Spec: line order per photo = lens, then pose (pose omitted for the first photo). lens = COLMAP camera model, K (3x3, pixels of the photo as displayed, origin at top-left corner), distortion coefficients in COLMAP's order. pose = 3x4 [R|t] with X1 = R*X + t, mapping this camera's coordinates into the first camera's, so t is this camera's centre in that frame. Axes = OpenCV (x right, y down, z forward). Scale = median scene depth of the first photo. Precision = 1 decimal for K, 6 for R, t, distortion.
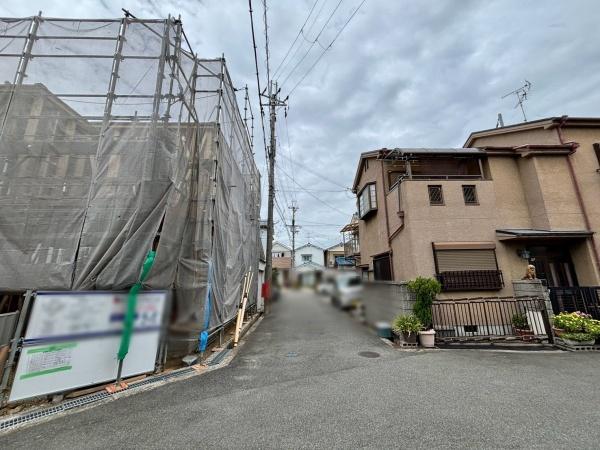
lens RADIAL K [[240.6, 0, 299.1], [0, 240.6, 224.1], [0, 0, 1]] dist [-0.000122, 0.000532]
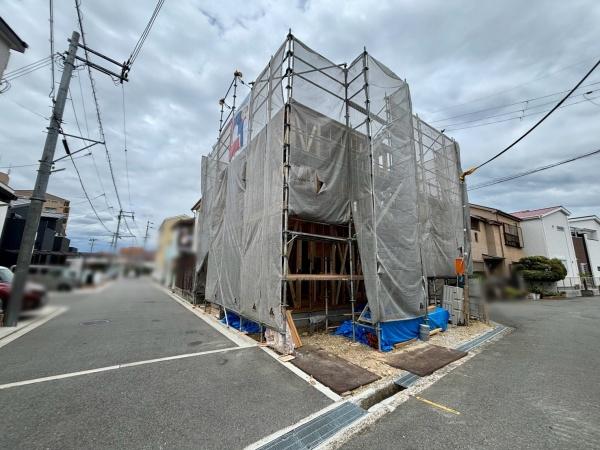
lens RADIAL K [[240.6, 0, 299.1], [0, 240.6, 224.1], [0, 0, 1]] dist [-0.000122, 0.000532]
pose [[0.844485, 0.127762, 0.520118, -2.722562], [-0.144806, 0.989428, -0.007931, 0.017576], [-0.515632, -0.068619, 0.854058, -0.076155]]
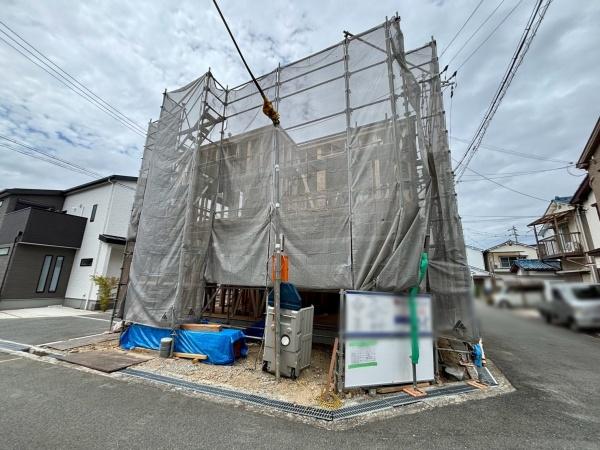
lens RADIAL K [[240.6, 0, 299.1], [0, 240.6, 224.1], [0, 0, 1]] dist [-0.000122, 0.000532]
pose [[0.884047, -0.079510, -0.460585, -0.504411], [0.072871, 0.996821, -0.032210, -0.005415], [0.461682, -0.005088, 0.887031, -0.064468]]
